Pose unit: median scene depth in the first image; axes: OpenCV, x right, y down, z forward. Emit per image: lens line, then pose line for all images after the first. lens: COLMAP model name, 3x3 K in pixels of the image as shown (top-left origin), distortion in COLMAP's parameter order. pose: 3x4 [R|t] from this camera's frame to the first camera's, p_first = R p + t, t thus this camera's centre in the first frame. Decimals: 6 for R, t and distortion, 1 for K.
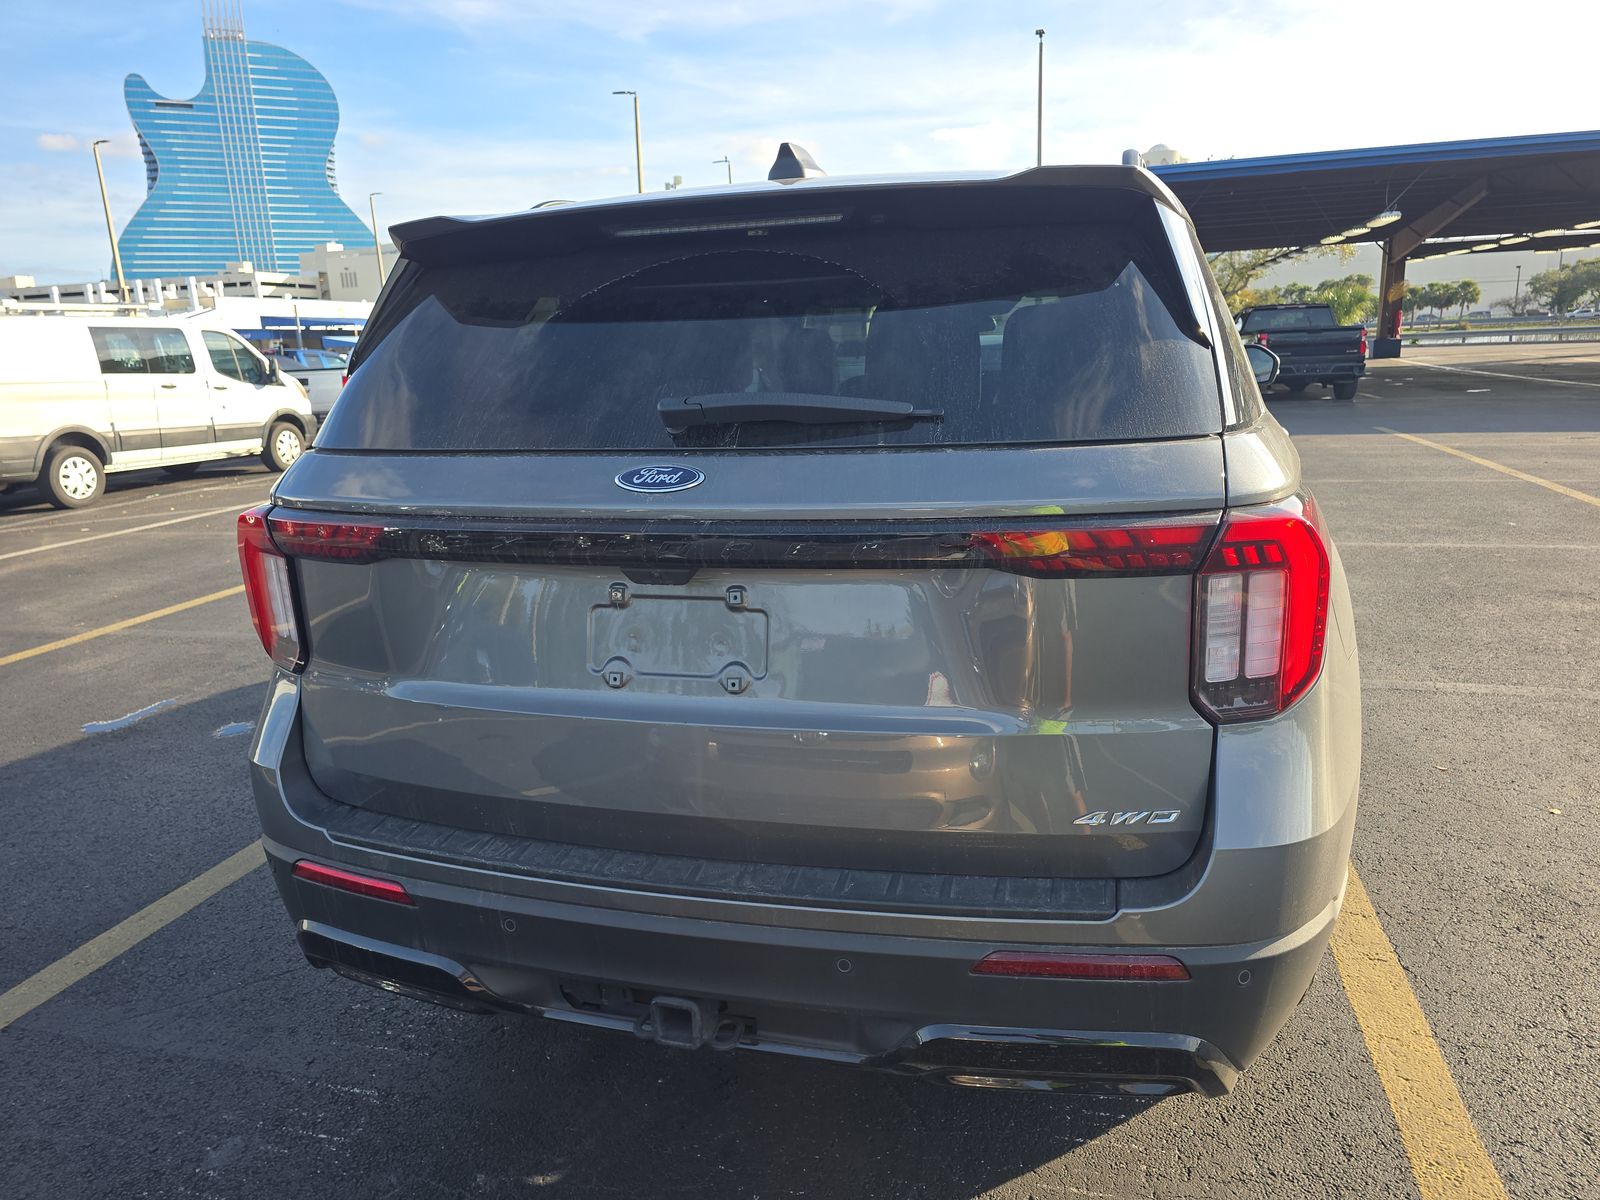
lens RADIAL K [[1081.8, 0, 800.7], [0, 1081.8, 589.3], [0, 0, 1]] dist [0.055898, -0.053844]
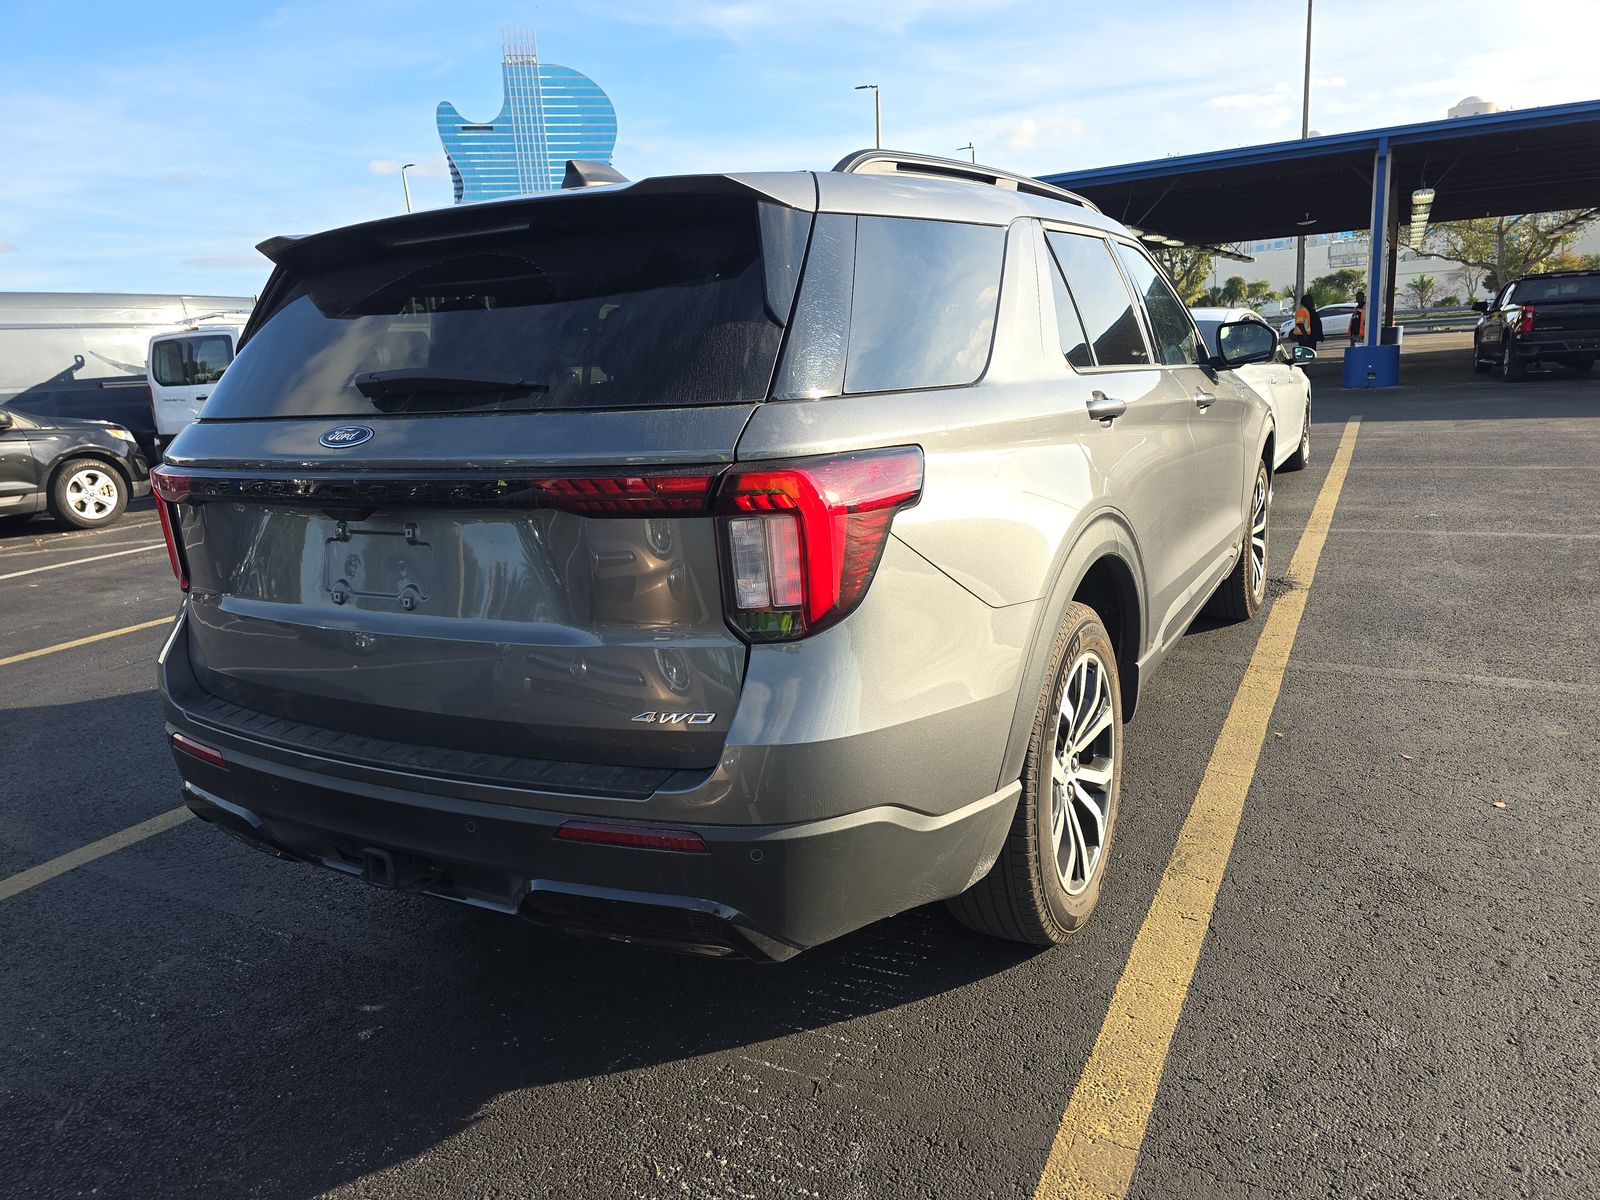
lens RADIAL K [[1081.8, 0, 800.7], [0, 1081.8, 589.3], [0, 0, 1]] dist [0.055898, -0.053844]
pose [[0.974075, 0.029193, -0.224332, 0.232686], [-0.027214, 0.999559, 0.011910, 0.016139], [0.224581, -0.005496, 0.974440, -0.045986]]
